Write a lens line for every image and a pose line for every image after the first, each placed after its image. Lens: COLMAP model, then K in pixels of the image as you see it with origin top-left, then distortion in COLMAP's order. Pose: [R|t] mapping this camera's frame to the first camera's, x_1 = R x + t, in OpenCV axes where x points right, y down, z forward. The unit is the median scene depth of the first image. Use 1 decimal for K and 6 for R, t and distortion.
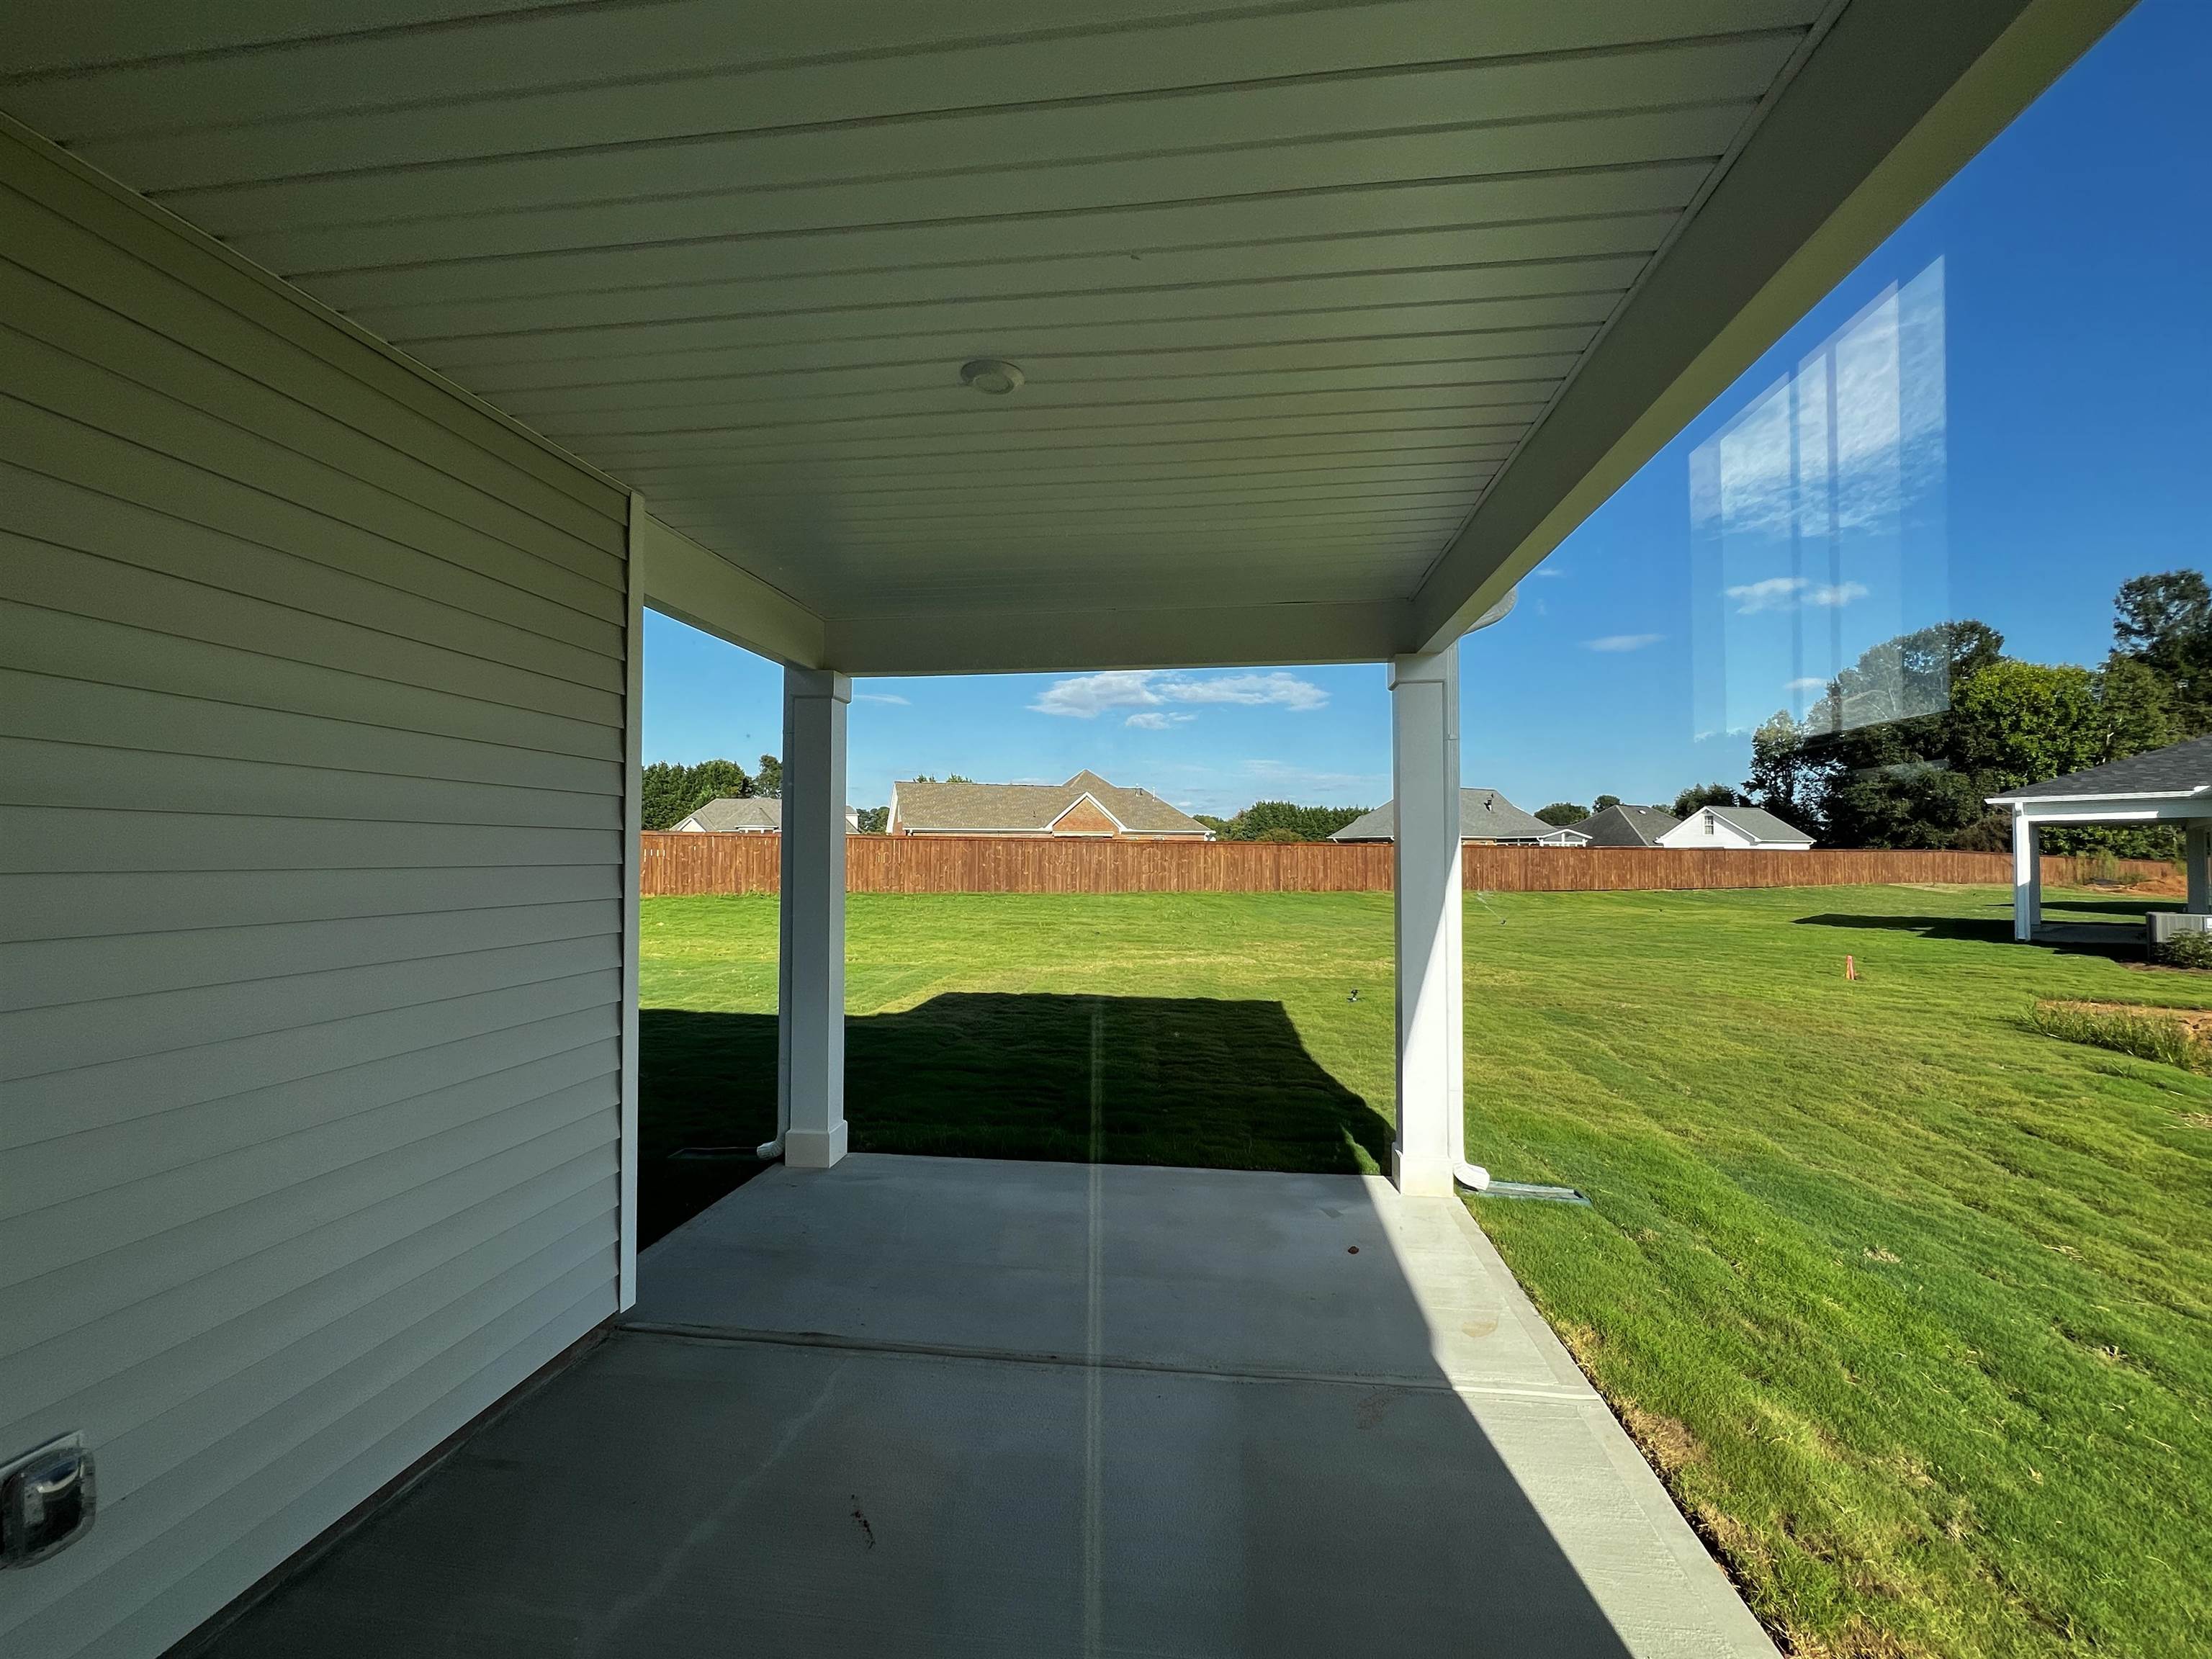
lens RADIAL K [[912.6, 0, 1124.5], [0, 912.6, 845.3], [0, 0, 1]] dist [-0.003021, -0.000016]
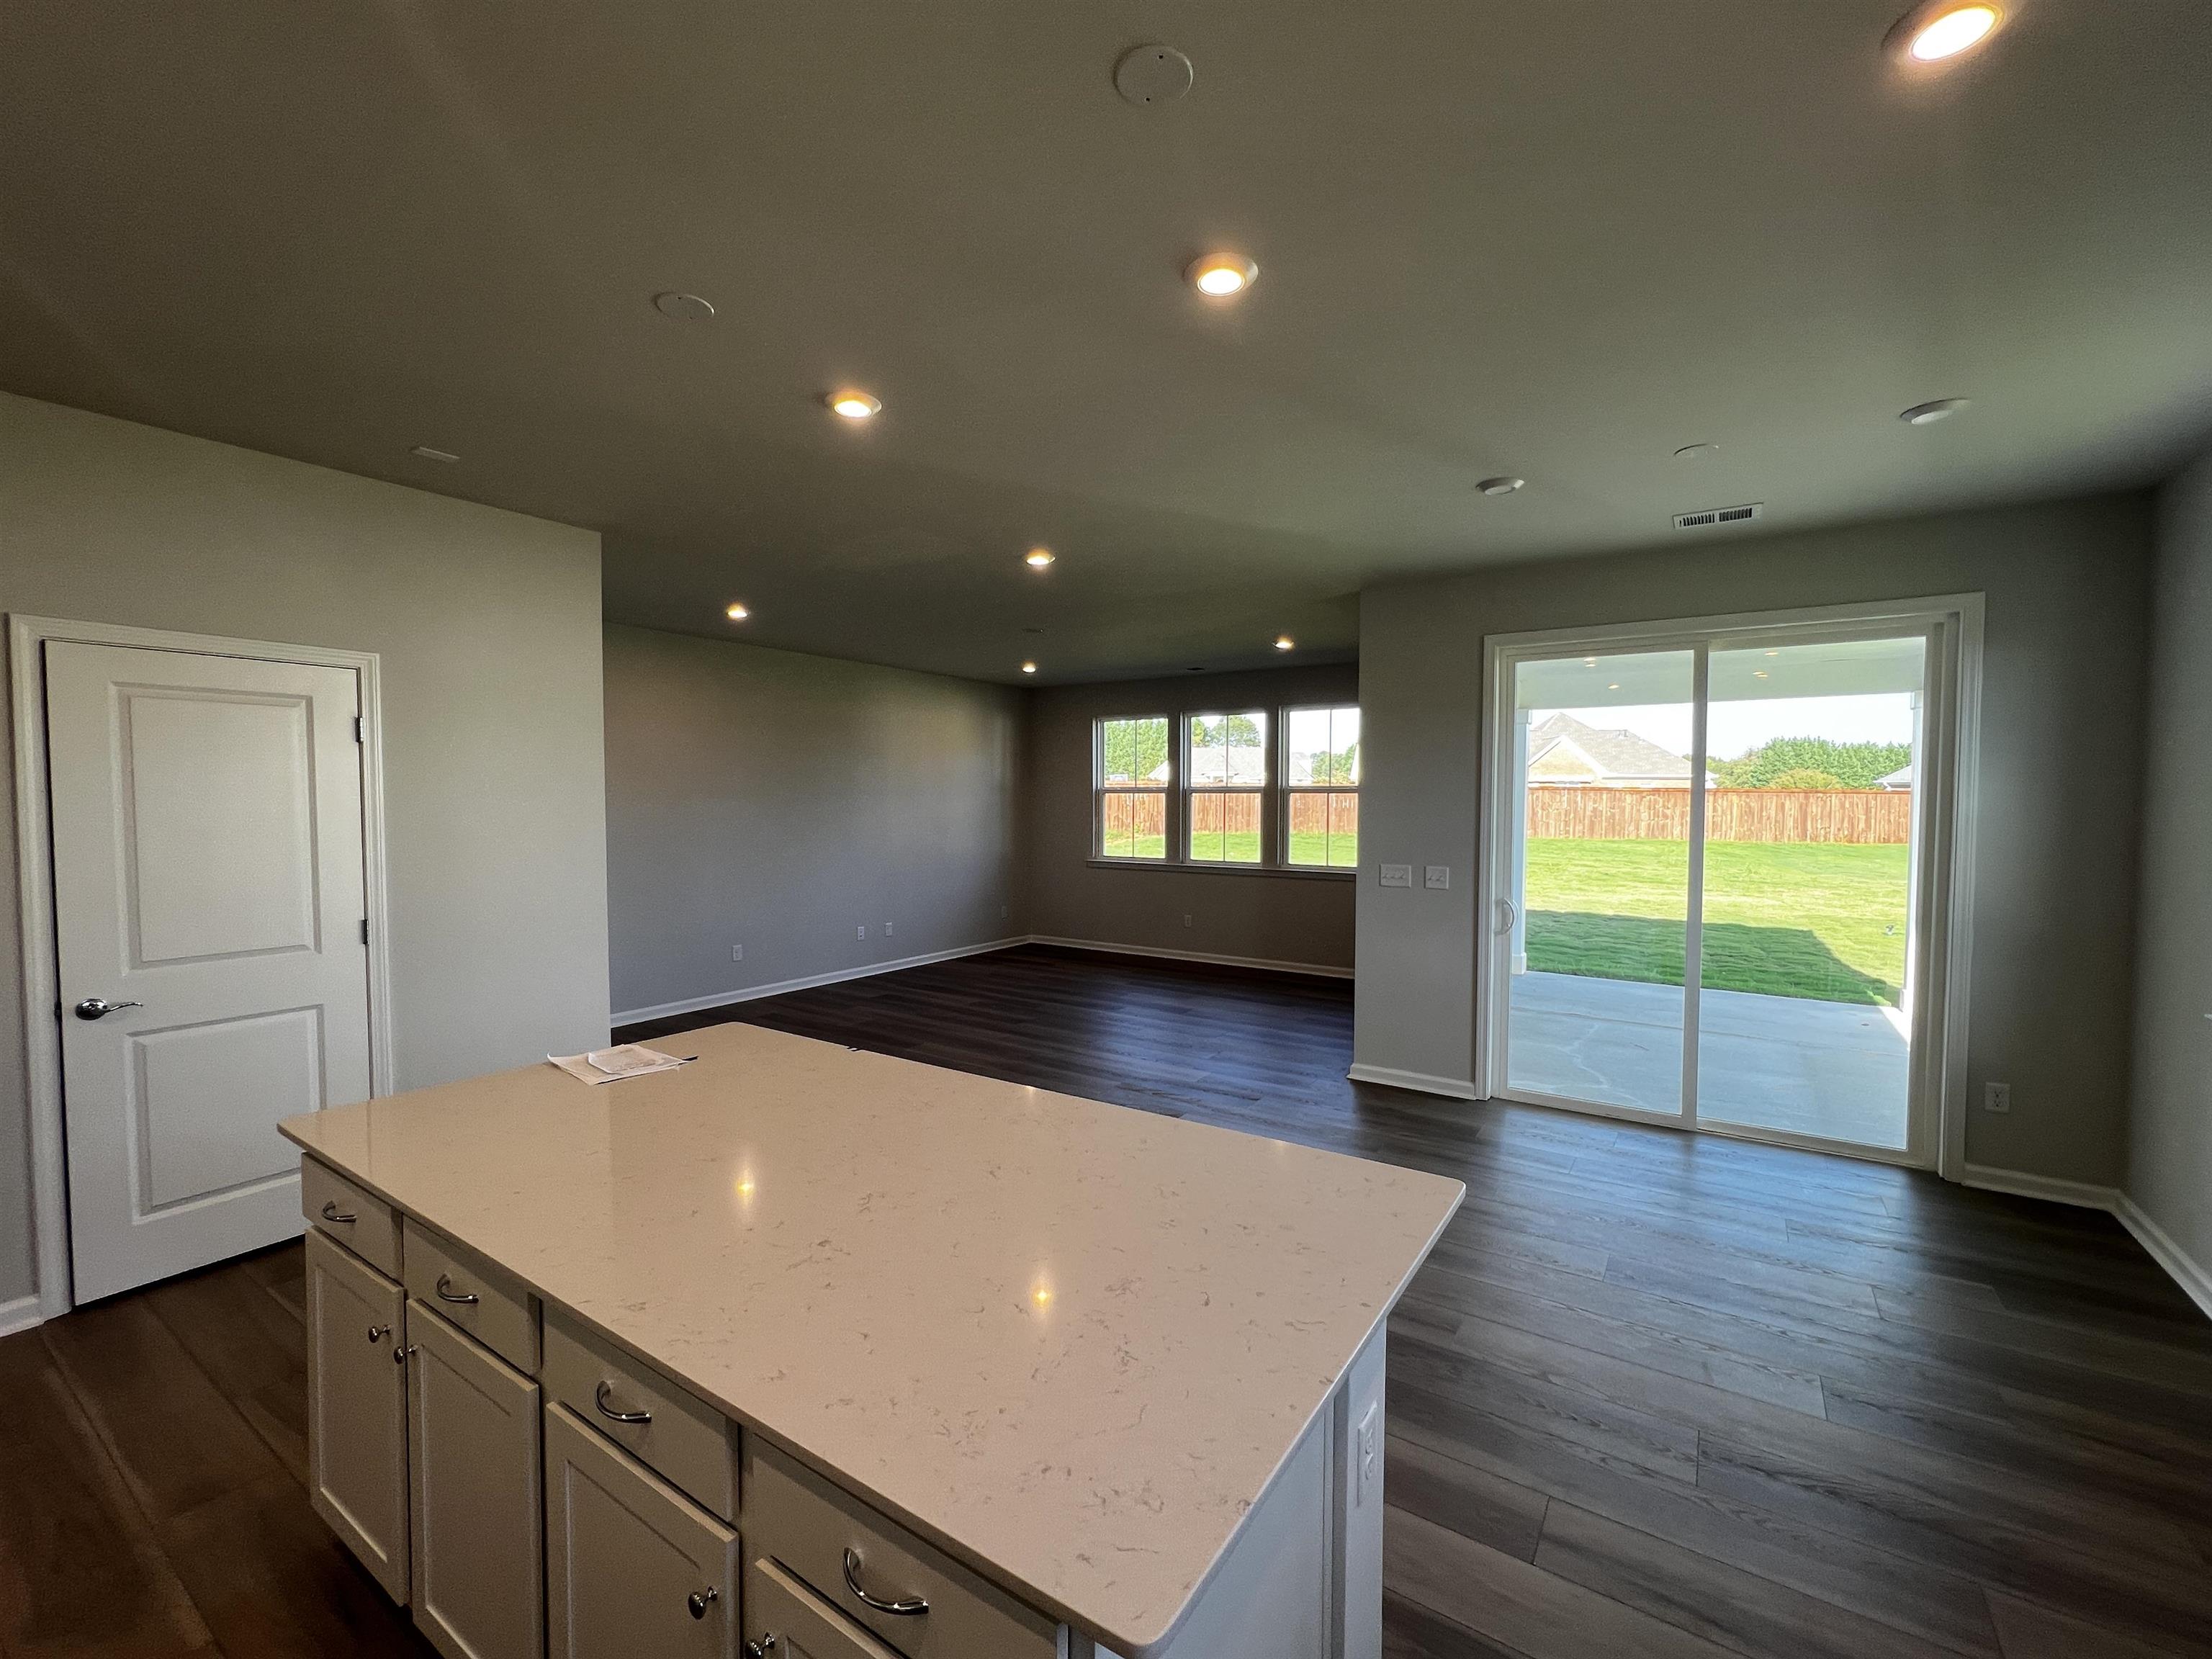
lens RADIAL K [[912.6, 0, 1107.1], [0, 912.6, 837.7], [0, 0, 1]] dist [-0.003021, -0.000016]
pose [[0.885874, 0.023599, -0.463326, -0.036918], [0.001367, 0.998568, 0.053476, -0.005900], [0.463924, -0.048007, 0.884573, -0.184060]]
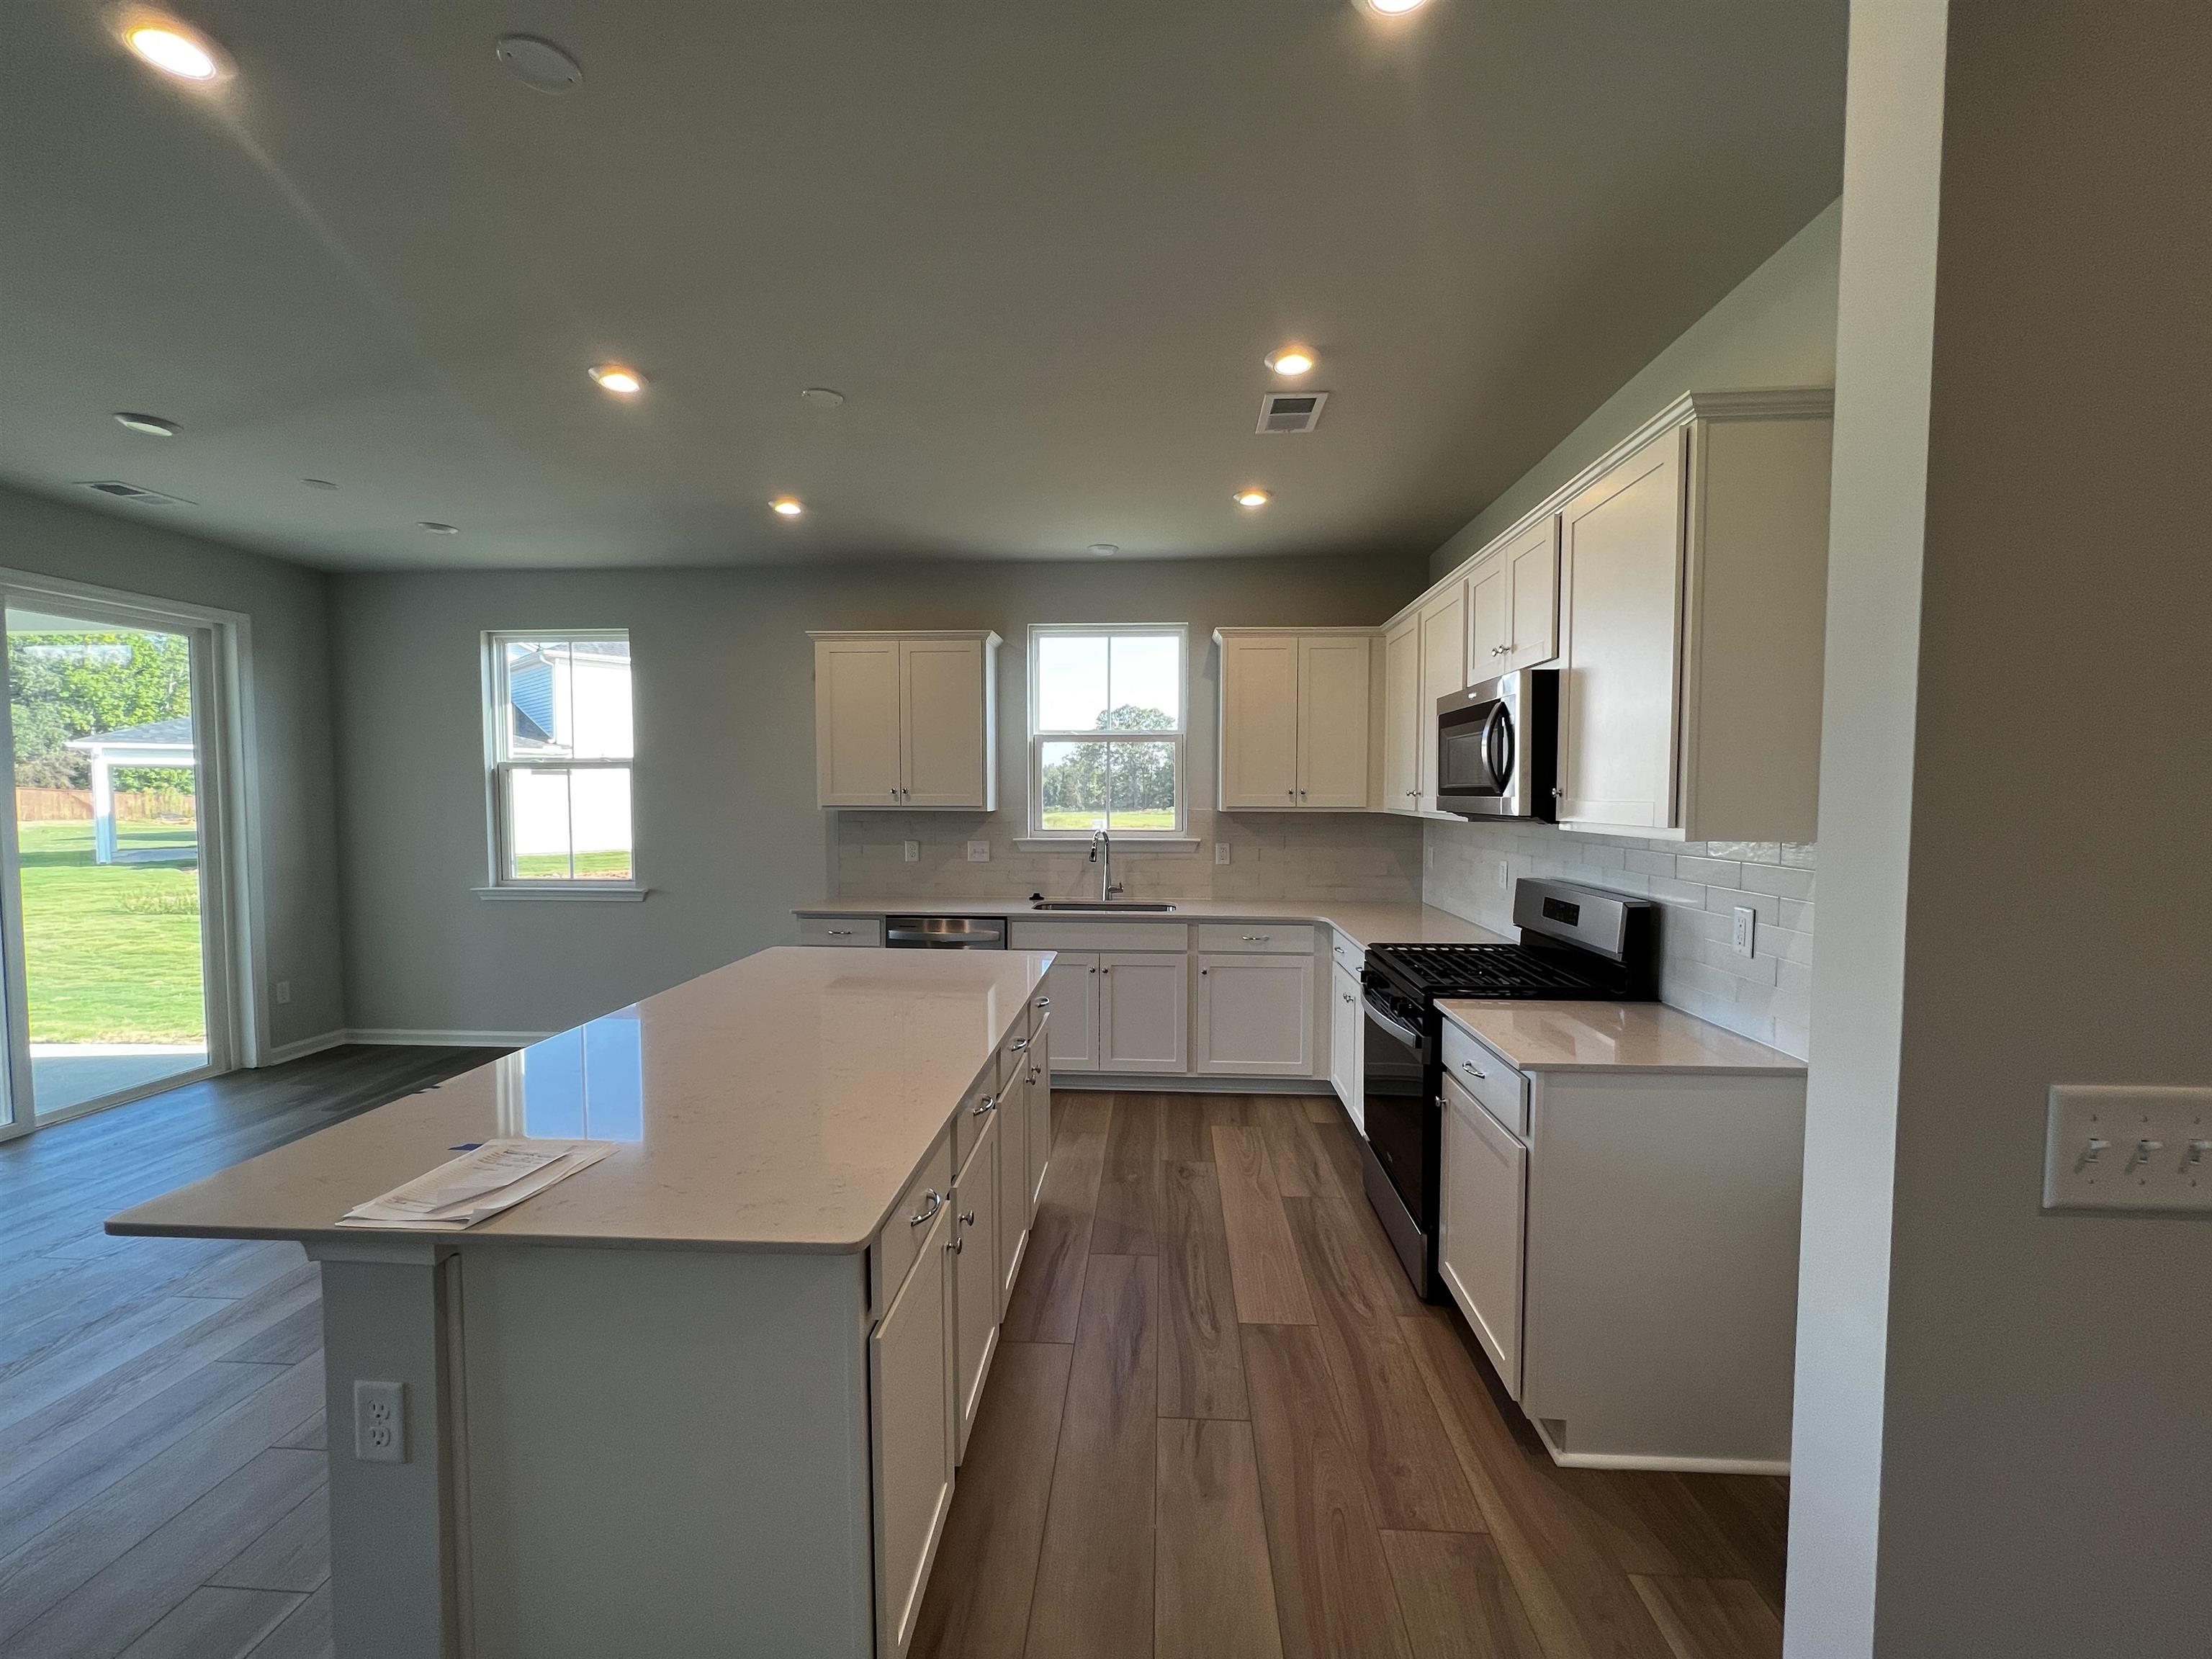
lens RADIAL K [[912.6, 0, 1114.6], [0, 912.6, 829.6], [0, 0, 1]] dist [-0.003021, -0.000016]
pose [[-0.055678, -0.038687, 0.997699, -0.173917], [-0.013076, 0.999192, 0.038015, -0.002026], [-0.998363, -0.010929, -0.056139, -0.161757]]
